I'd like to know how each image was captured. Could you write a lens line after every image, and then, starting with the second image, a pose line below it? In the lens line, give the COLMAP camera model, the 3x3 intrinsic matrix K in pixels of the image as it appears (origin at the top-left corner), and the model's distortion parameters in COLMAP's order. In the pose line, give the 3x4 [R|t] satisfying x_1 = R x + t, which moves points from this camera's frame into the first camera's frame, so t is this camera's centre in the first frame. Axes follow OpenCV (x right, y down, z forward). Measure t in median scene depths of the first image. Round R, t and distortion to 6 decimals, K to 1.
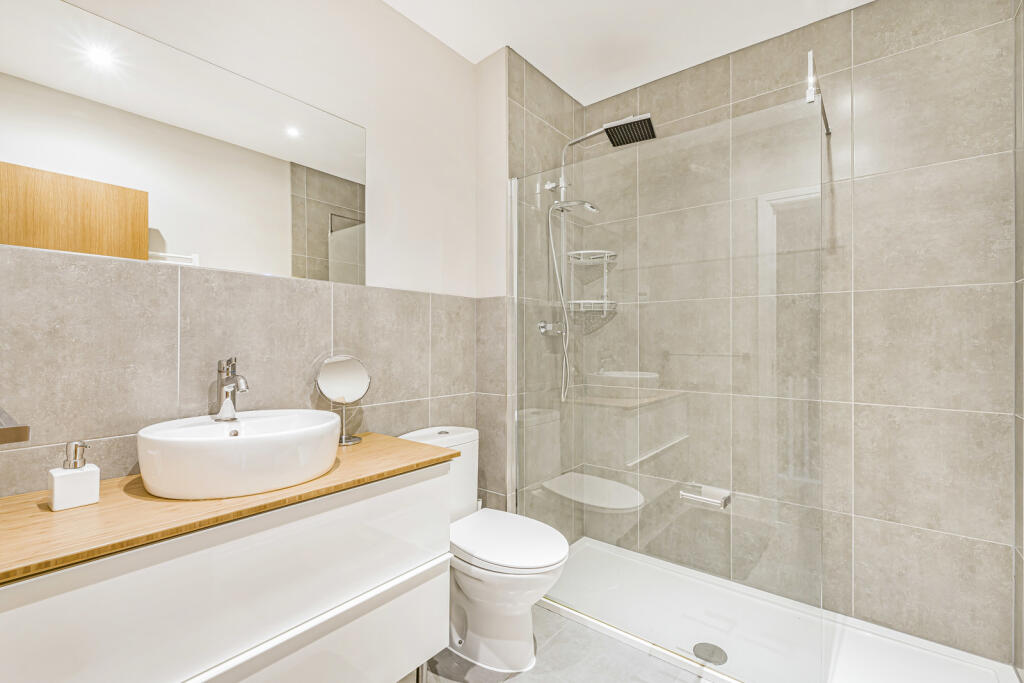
lens RADIAL K [[455.3, 0, 512.0], [0, 455.3, 341.5], [0, 0, 1]] dist [0.000268, -0.000110]
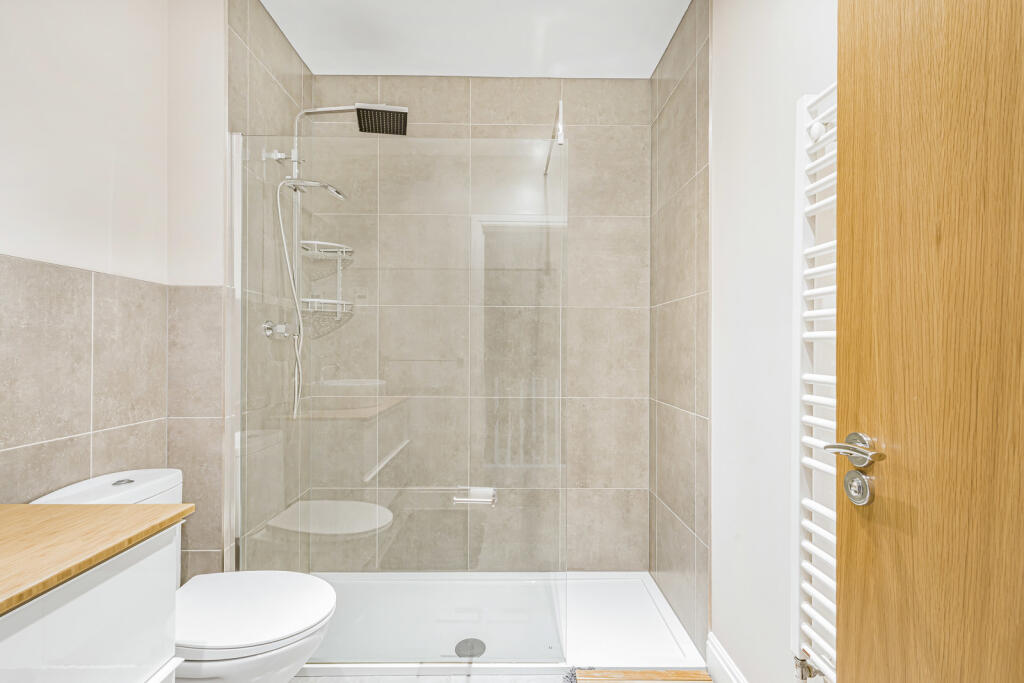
lens RADIAL K [[461.0, 0, 512.1], [0, 461.0, 347.0], [0, 0, 1]] dist [-0.000702, 0.000008]
pose [[0.773324, 0.003695, 0.634000, -0.127322], [-0.004379, 0.999990, -0.000486, -0.000371], [-0.633995, -0.002401, 0.773333, 0.103997]]
